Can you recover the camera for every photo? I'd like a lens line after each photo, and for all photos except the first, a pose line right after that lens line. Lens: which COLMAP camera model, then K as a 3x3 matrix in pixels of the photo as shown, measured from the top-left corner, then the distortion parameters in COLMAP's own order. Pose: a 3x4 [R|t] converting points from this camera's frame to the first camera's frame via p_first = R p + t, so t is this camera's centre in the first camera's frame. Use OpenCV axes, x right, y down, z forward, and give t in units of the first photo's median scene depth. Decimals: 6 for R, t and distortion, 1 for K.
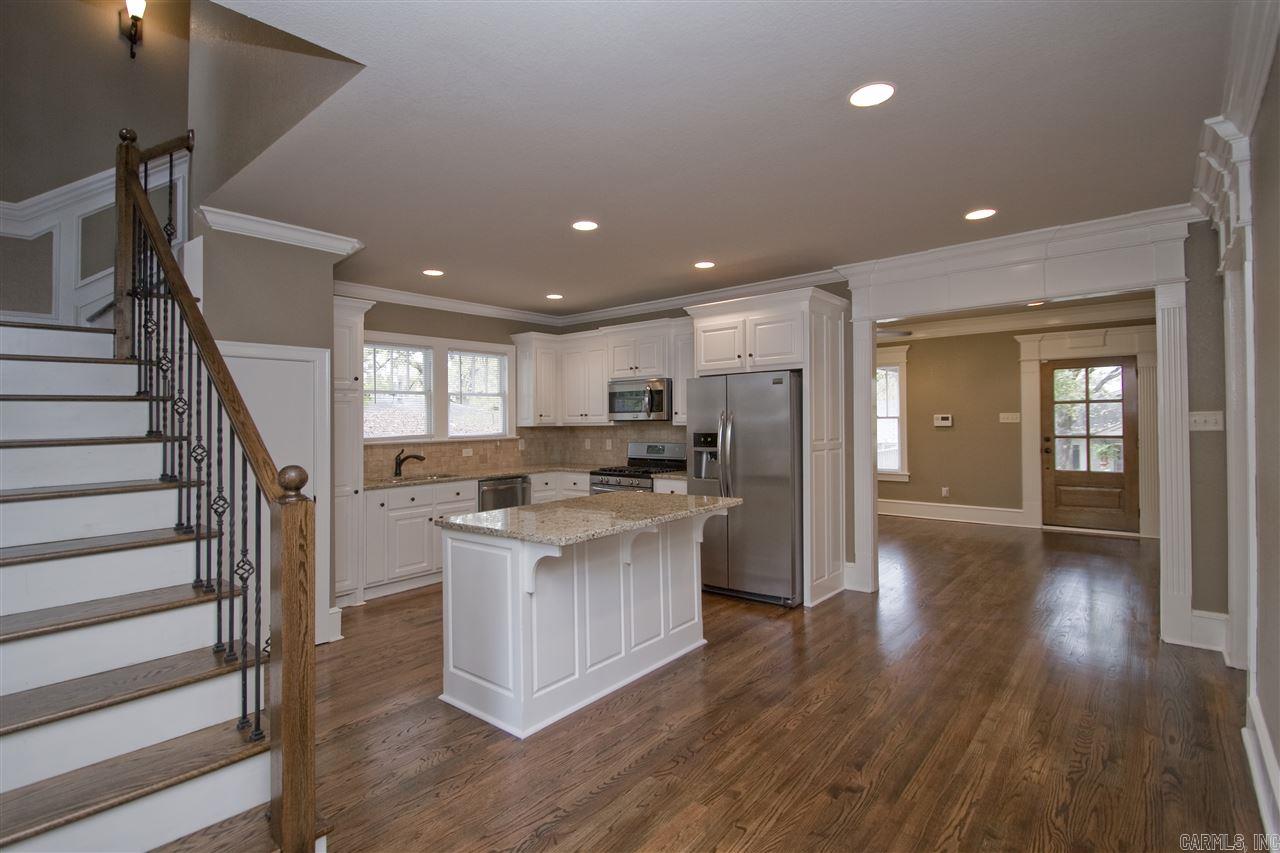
lens RADIAL K [[621.4, 0, 626.0], [0, 621.4, 422.7], [0, 0, 1]] dist [0.014498, 0.000113]
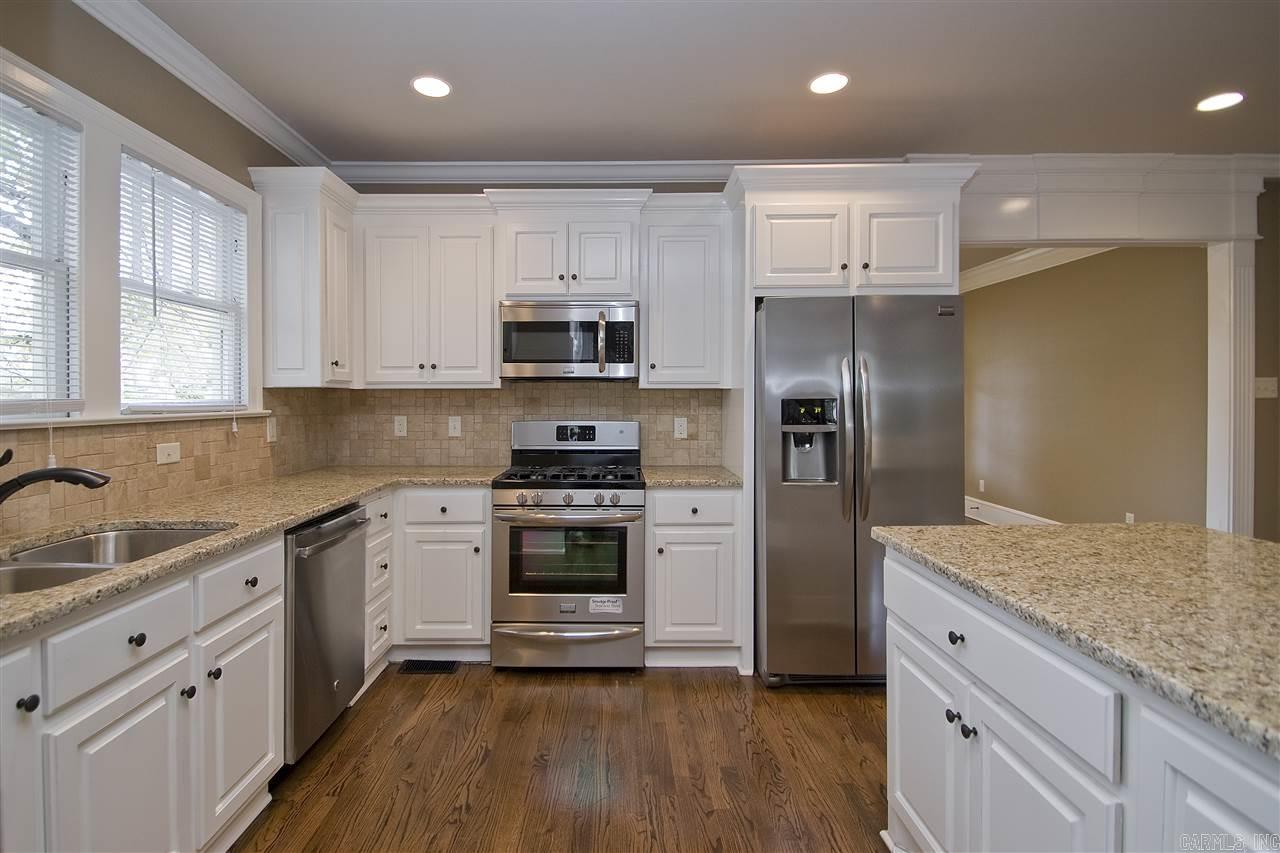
lens RADIAL K [[638.4, 0, 601.2], [0, 638.4, 411.7], [0, 0, 1]] dist [0.015352, -0.019272]
pose [[0.771081, -0.000510, 0.636737, -0.335794], [-0.004844, 0.999966, 0.006668, 0.023035], [-0.636718, -0.008226, 0.771052, 0.620838]]
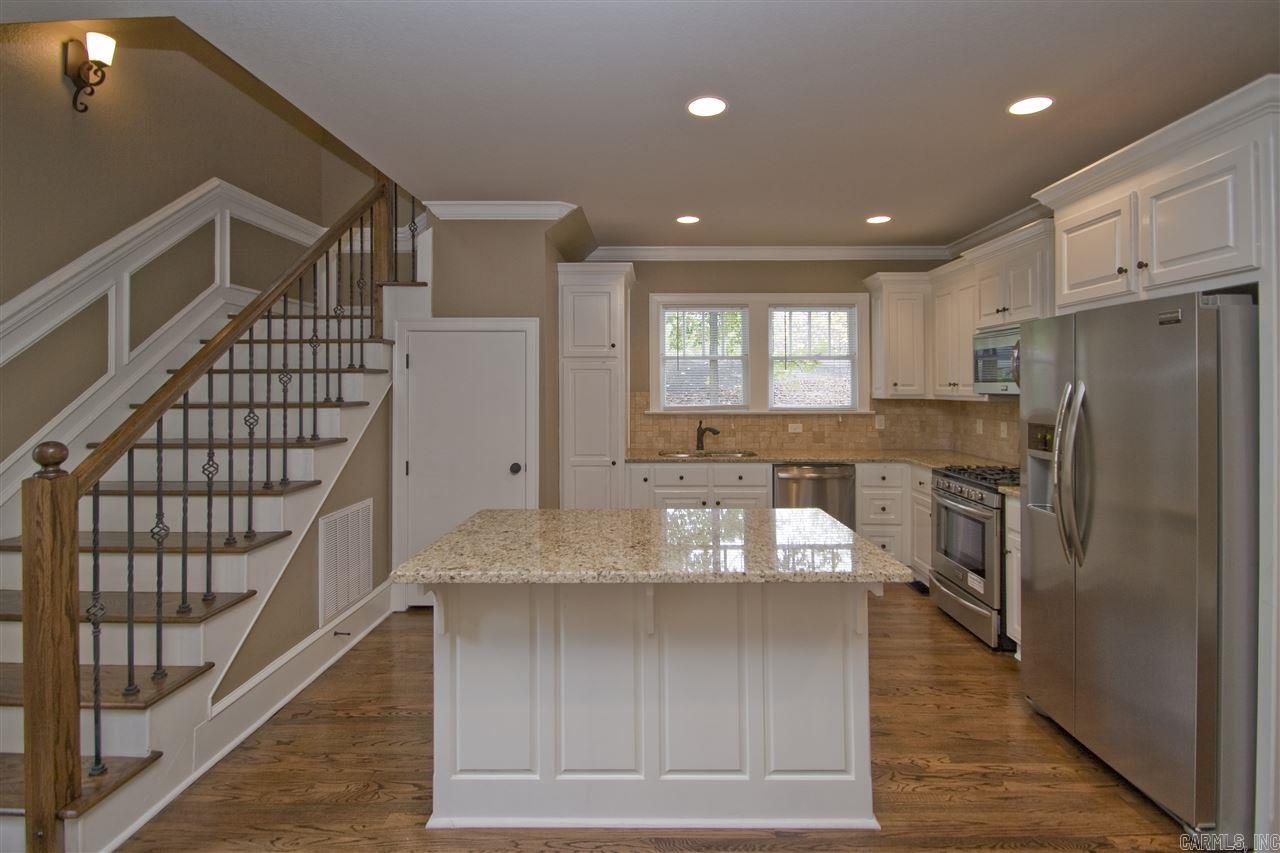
lens RADIAL K [[619.9, 0, 660.9], [0, 619.9, 386.0], [0, 0, 1]] dist [0.001345, 0.000011]
pose [[0.644738, 0.013621, -0.764282, 0.292254], [-0.012484, 0.999896, 0.007289, -0.013540], [0.764302, 0.004842, 0.644841, 0.372718]]
